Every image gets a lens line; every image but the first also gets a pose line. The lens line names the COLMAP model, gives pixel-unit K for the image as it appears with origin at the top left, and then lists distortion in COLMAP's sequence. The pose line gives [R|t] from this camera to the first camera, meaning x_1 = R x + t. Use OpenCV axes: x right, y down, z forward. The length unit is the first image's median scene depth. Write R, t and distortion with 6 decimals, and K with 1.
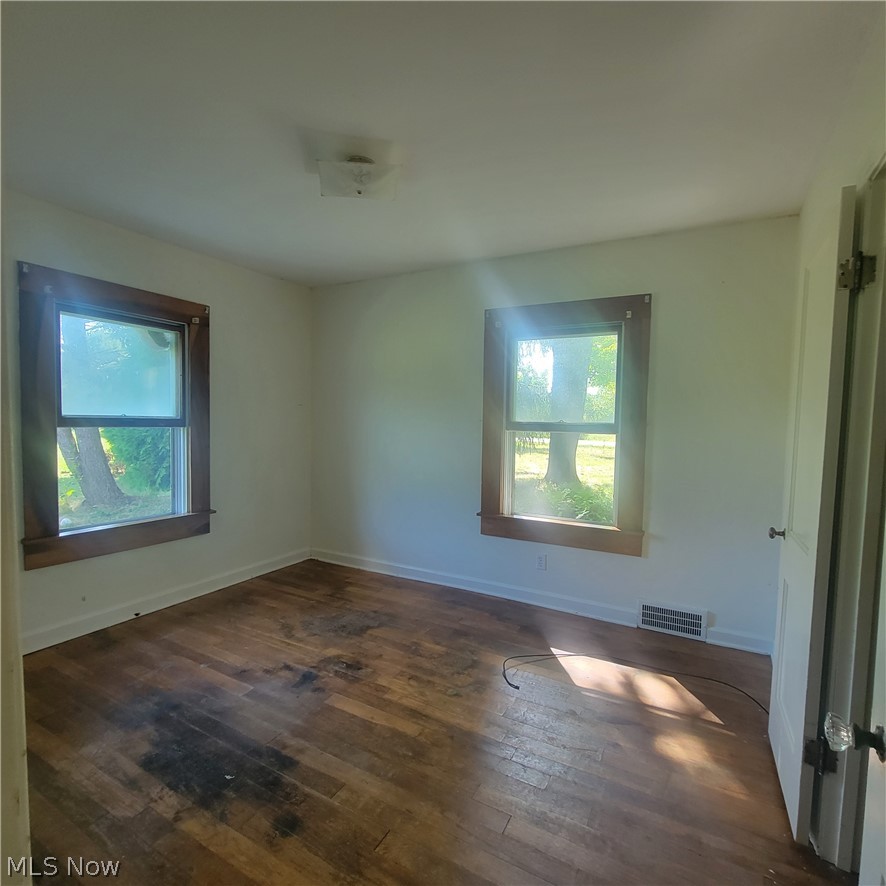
lens RADIAL K [[495.9, 0, 443.0], [0, 495.9, 443.0], [0, 0, 1]] dist [0.006512, 0.000547]
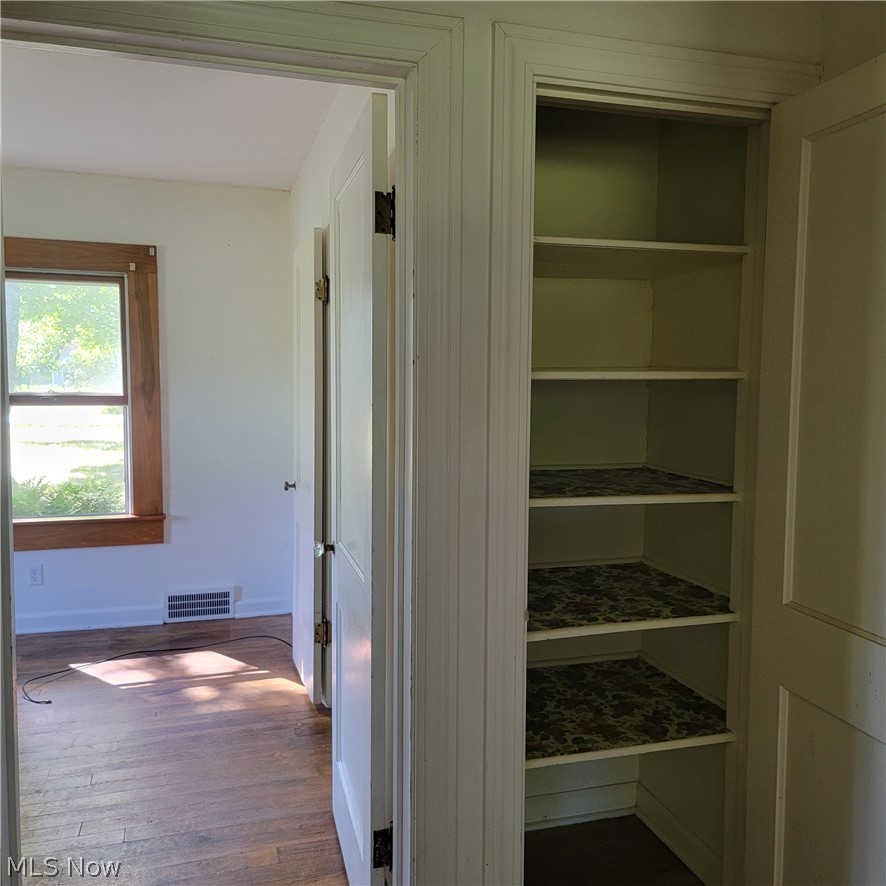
lens RADIAL K [[798.9, 0, 443.0], [0, 798.9, 443.0], [0, 0, 1]] dist [0.019698, 0.008911]
pose [[0.705212, -0.073067, 0.705222, -0.270743], [0.045814, 0.997293, 0.057515, -0.008490], [-0.707515, -0.008252, 0.706650, -0.400733]]
